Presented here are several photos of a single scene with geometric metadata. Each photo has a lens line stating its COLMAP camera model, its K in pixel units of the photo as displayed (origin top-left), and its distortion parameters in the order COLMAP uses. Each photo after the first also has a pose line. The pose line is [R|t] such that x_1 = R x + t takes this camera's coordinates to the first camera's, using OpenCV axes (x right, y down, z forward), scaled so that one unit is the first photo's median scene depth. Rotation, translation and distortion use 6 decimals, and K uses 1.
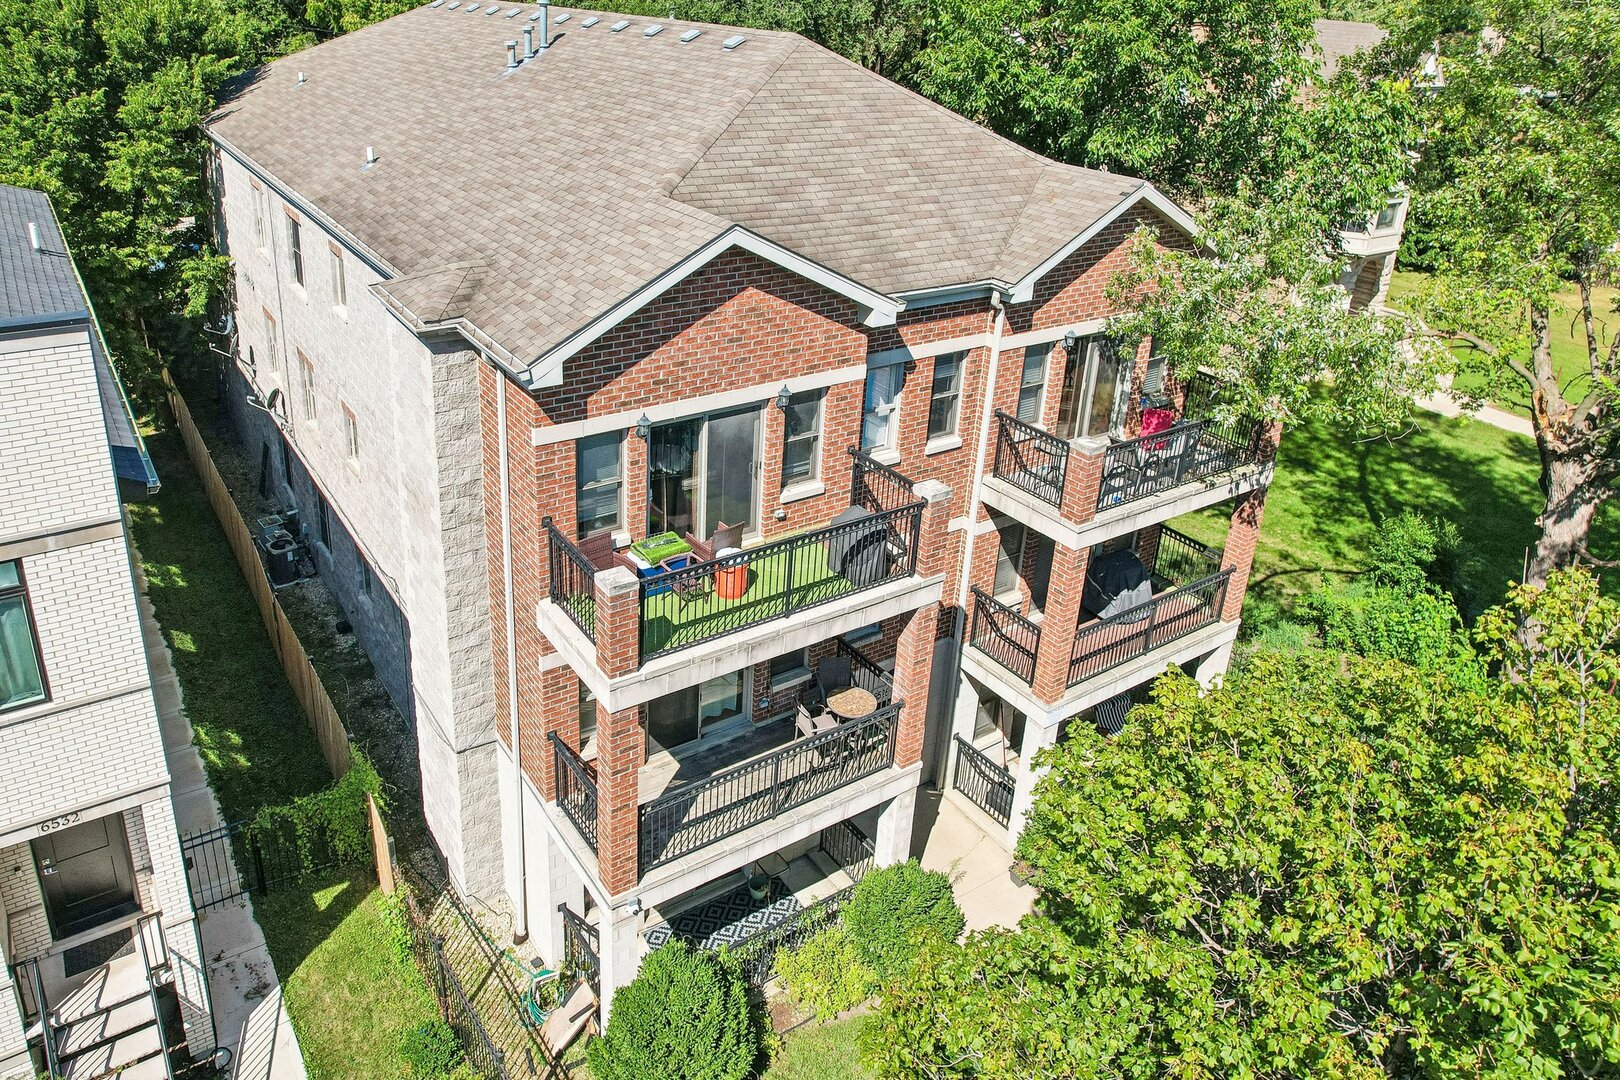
lens RADIAL K [[1106.6, 0, 729.5], [0, 1106.6, 401.1], [0, 0, 1]] dist [-0.010984, -0.001598]
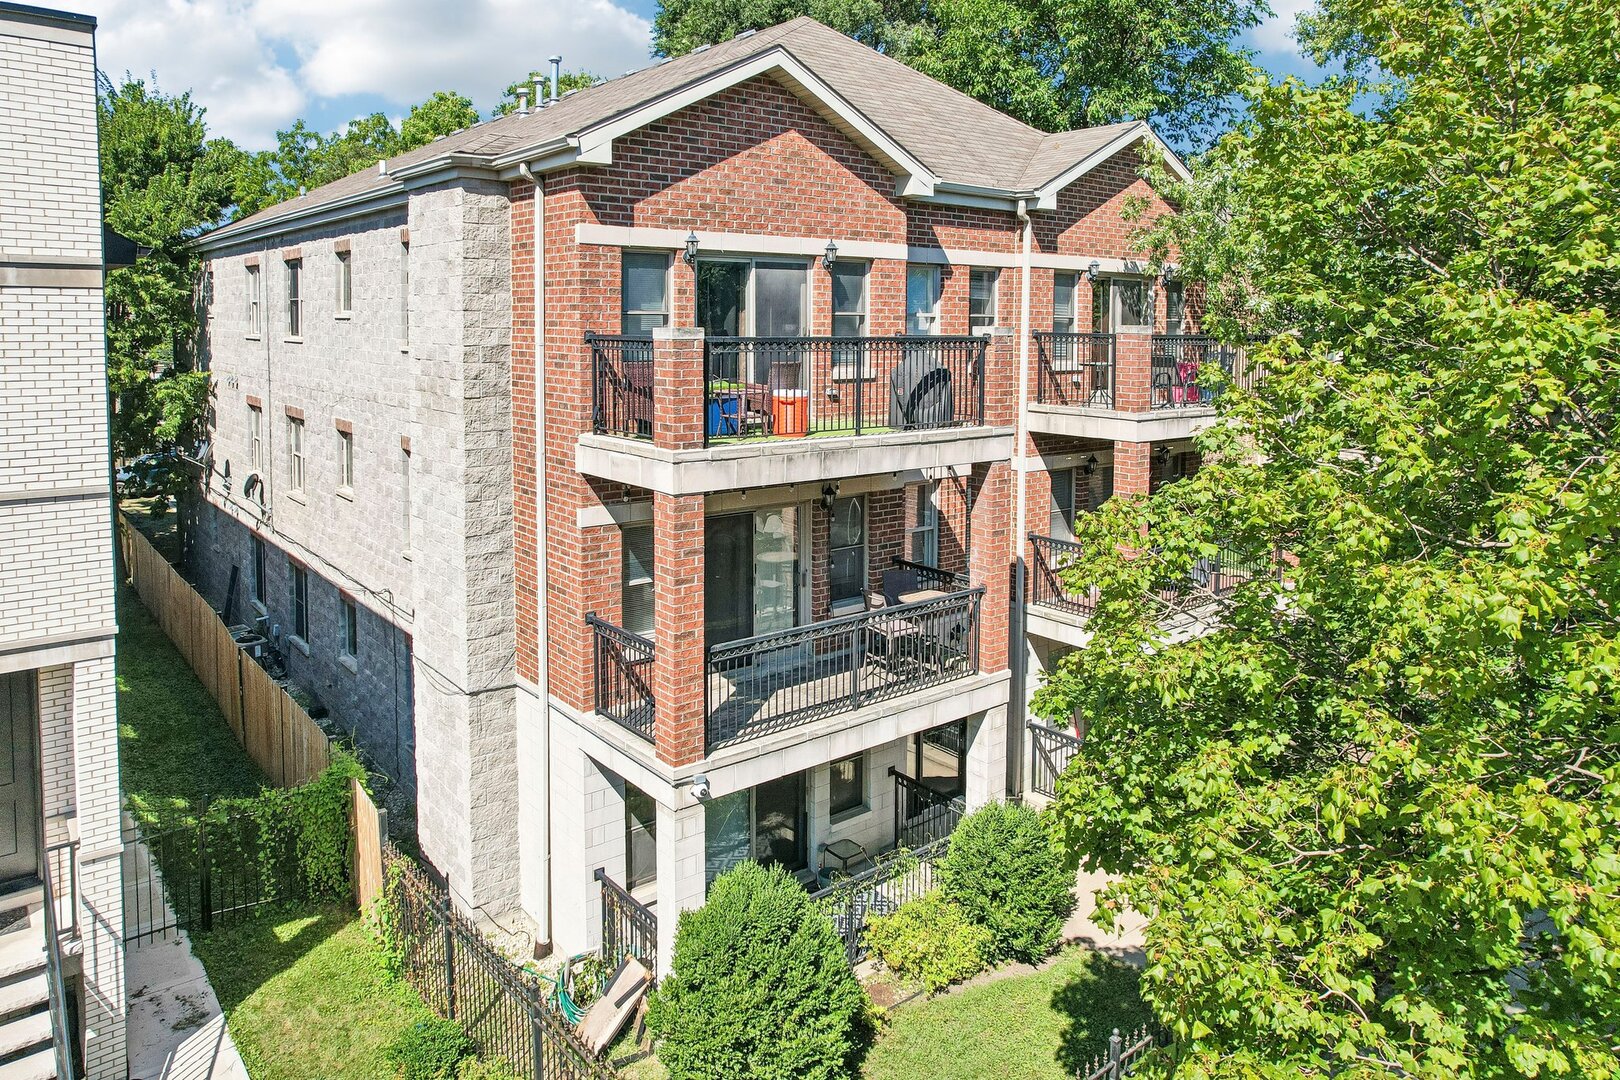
lens RADIAL K [[1061.2, 0, 800.9], [0, 1061.2, 387.1], [0, 0, 1]] dist [-0.010126, 0.003411]
pose [[0.994127, -0.036969, 0.101710, -0.071524], [0.065881, 0.952363, -0.297765, 0.361792], [-0.085857, 0.302717, 0.949206, 0.146836]]
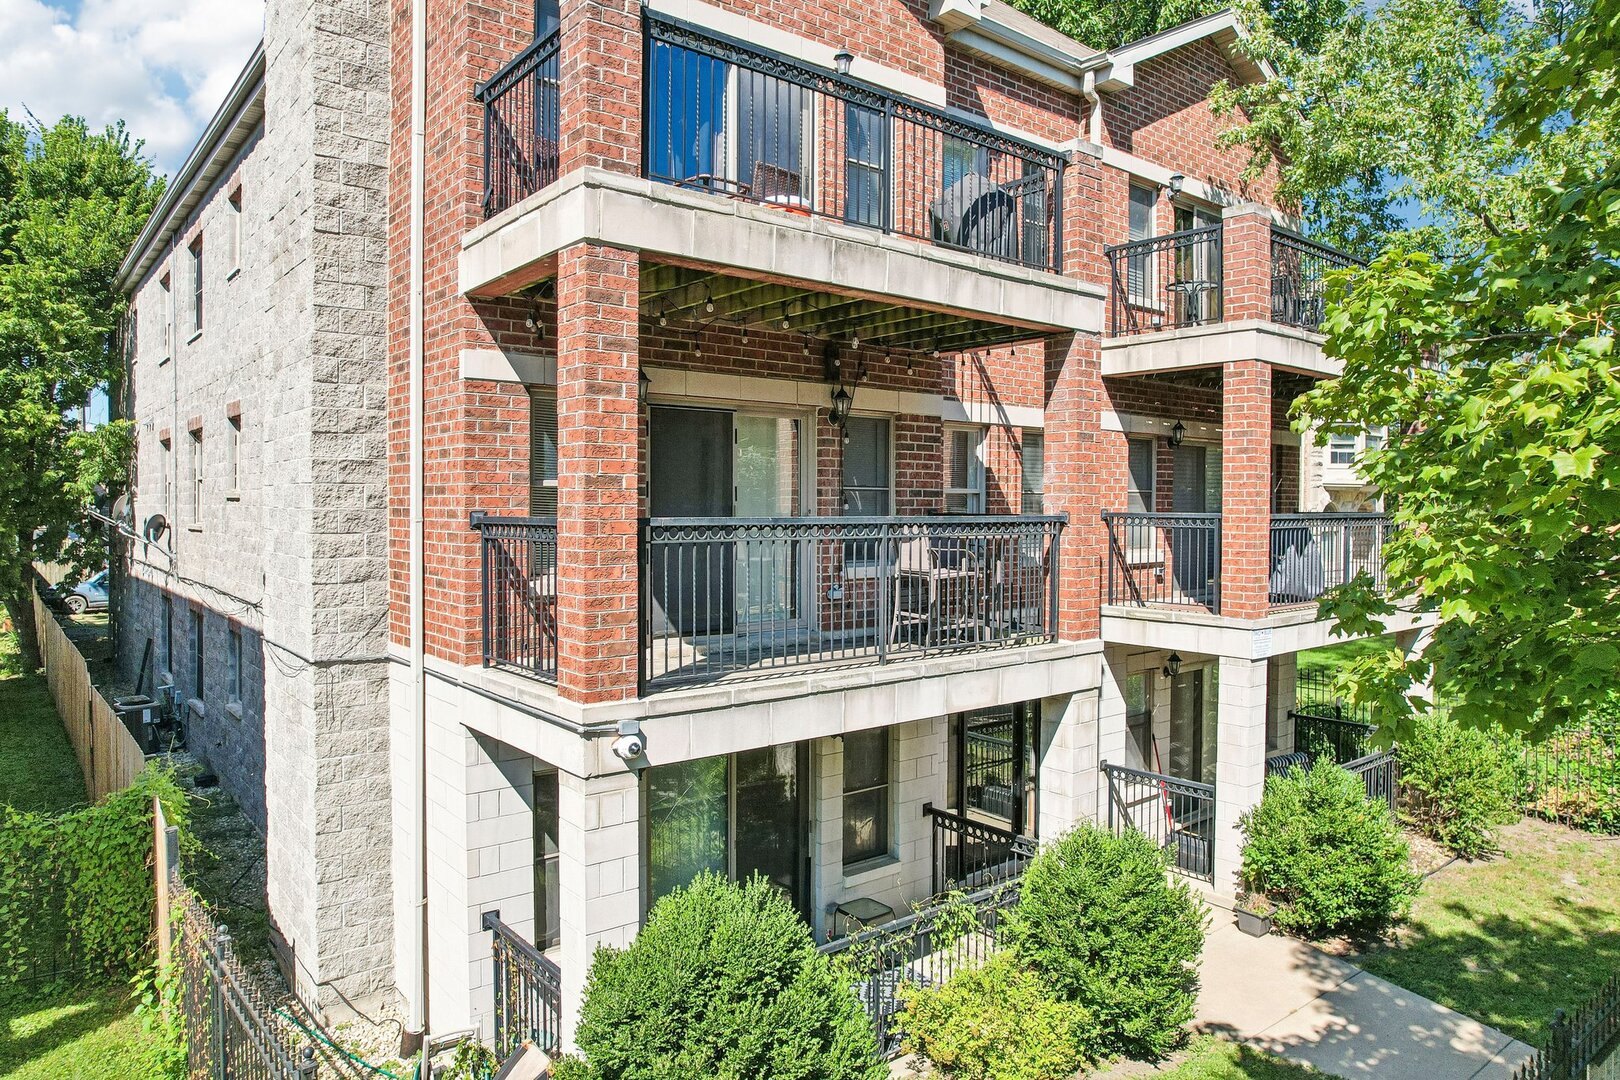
lens RADIAL K [[1037.8, 0, 811.5], [0, 1037.8, 519.4], [0, 0, 1]] dist [-0.057140, 0.051682]
pose [[0.993753, -0.032901, 0.106642, -0.046481], [0.067264, 0.939068, -0.337087, 0.456798], [-0.089053, 0.342154, 0.935414, 0.466017]]
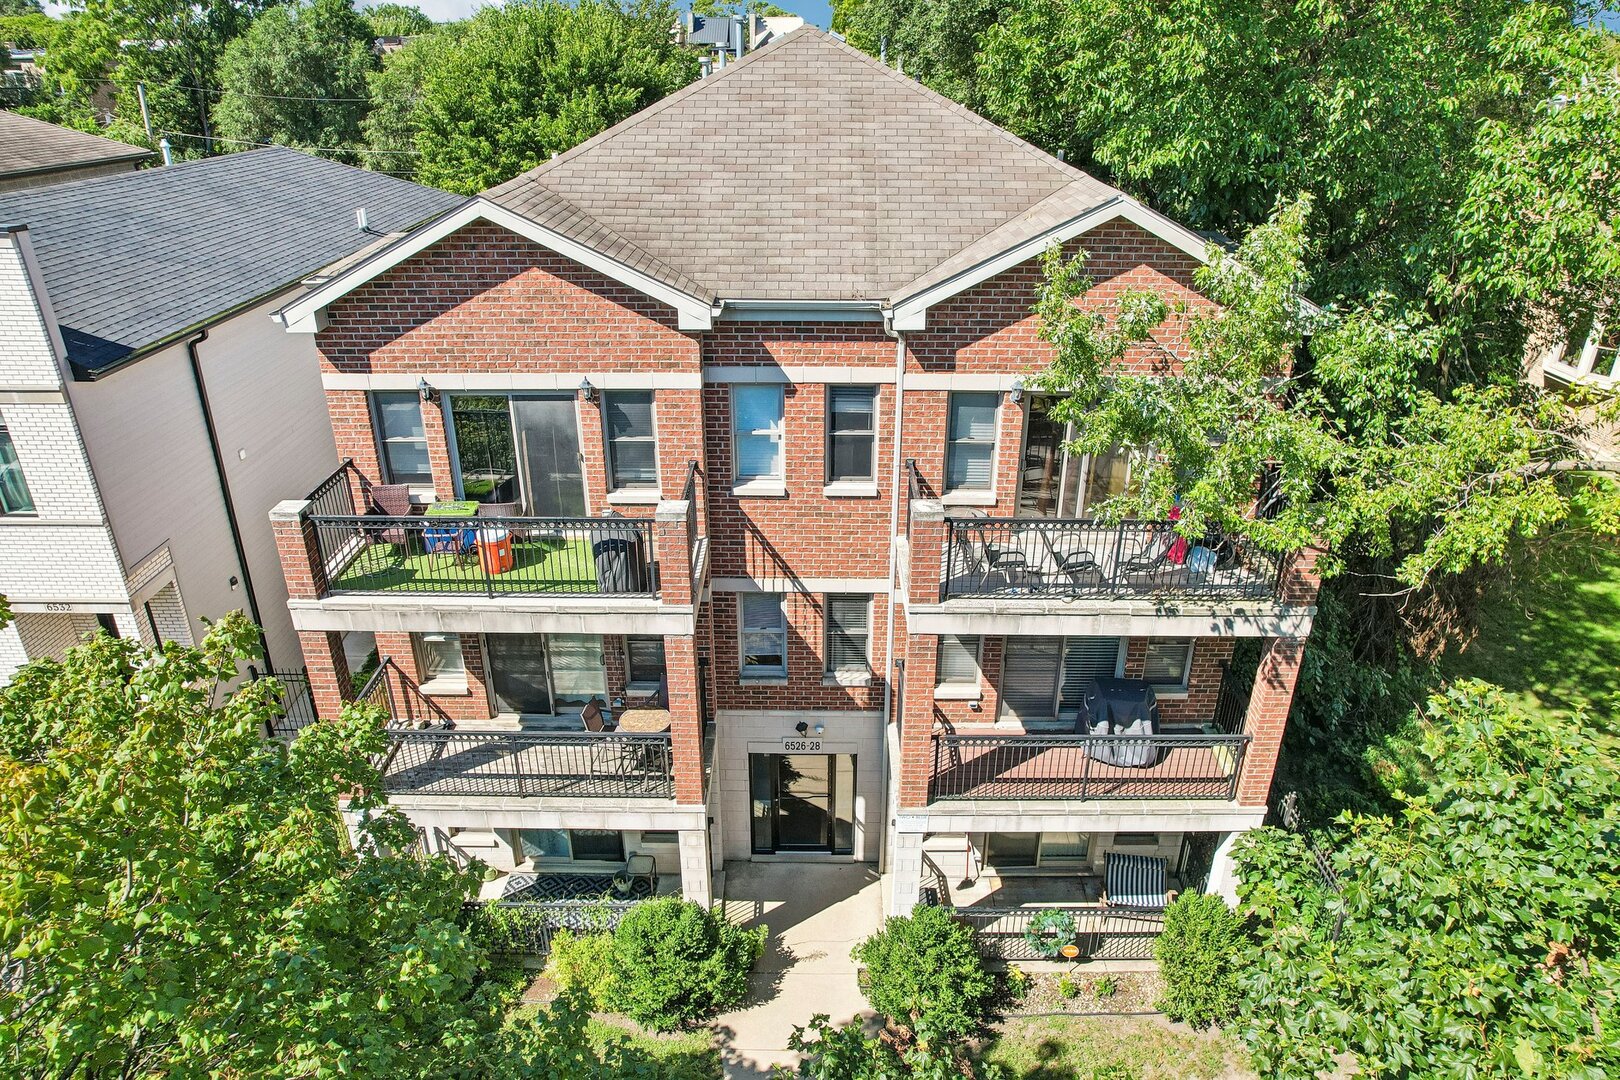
lens RADIAL K [[1039.8, 0, 810.0], [0, 1039.8, 540.0], [0, 0, 1]] dist [-0.015076, 0.000284]
pose [[0.835446, 0.206695, -0.509222, 0.669372], [-0.171063, 0.978352, 0.116464, -0.013752], [0.522271, -0.010191, 0.852719, 0.302248]]
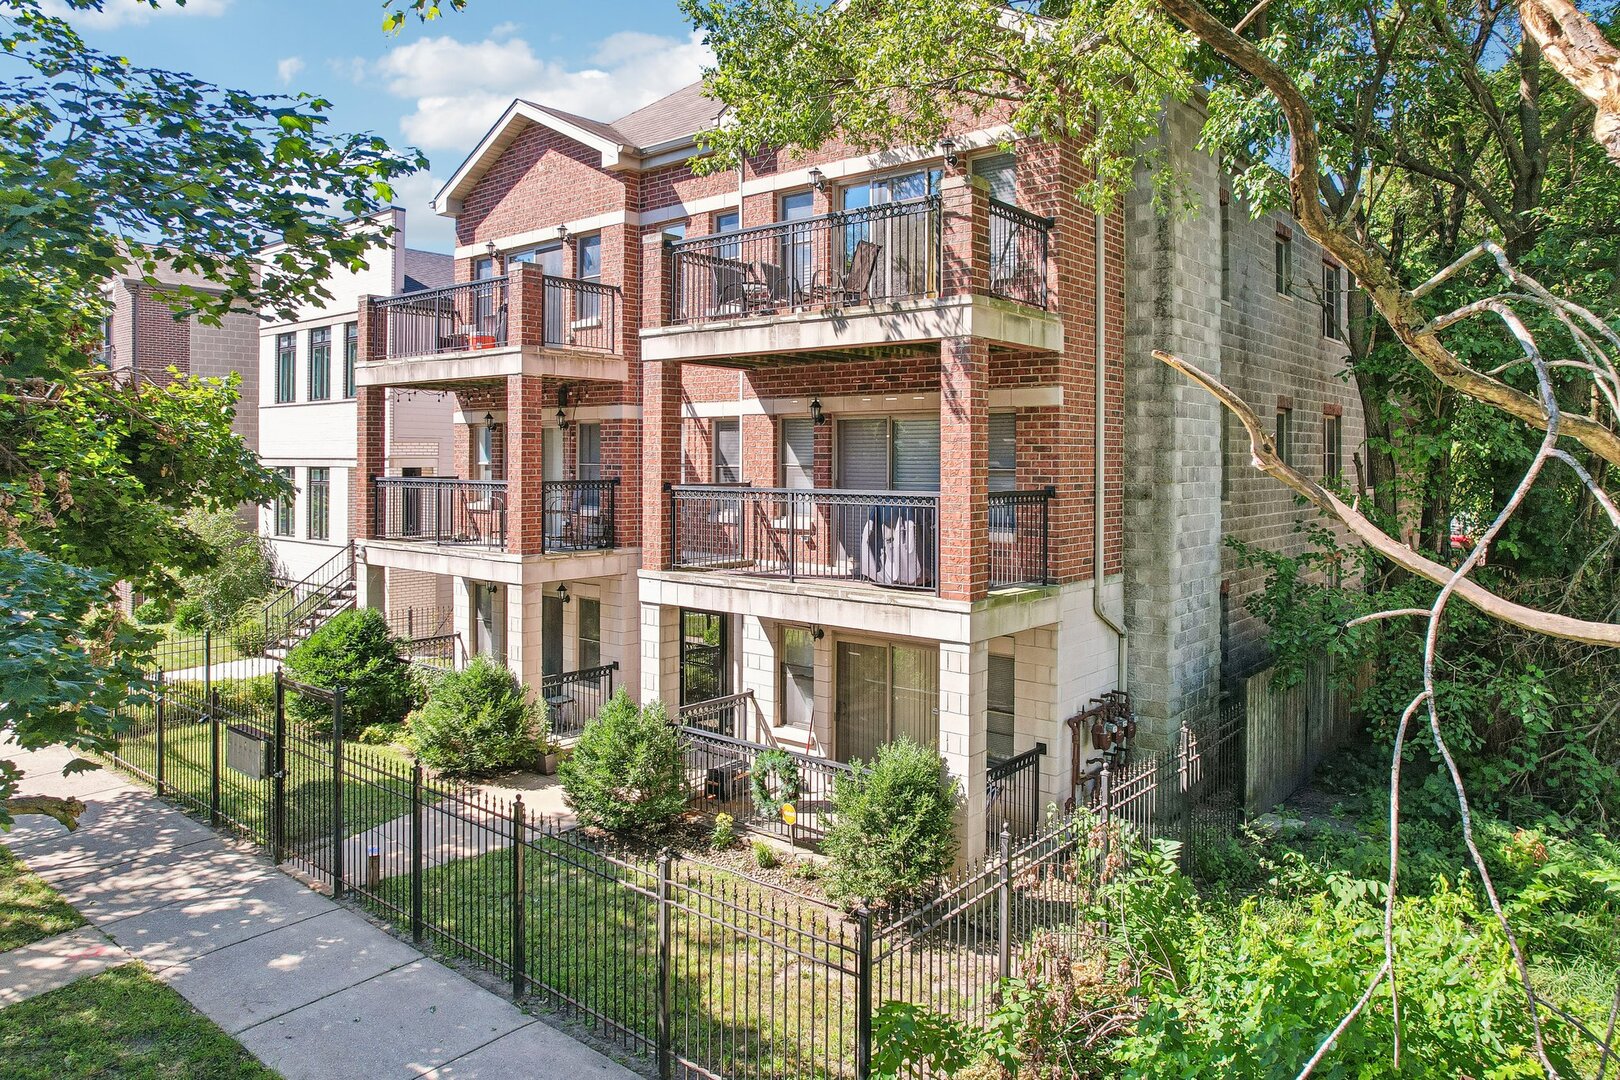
lens RADIAL K [[1068.8, 0, 813.2], [0, 1068.8, 453.5], [0, 0, 1]] dist [-0.074568, 0.000469]
pose [[0.313128, -0.037364, -0.948976, 1.224859], [-0.336179, 0.930168, -0.147551, 0.300641], [0.888220, 0.365228, 0.278700, 0.953888]]
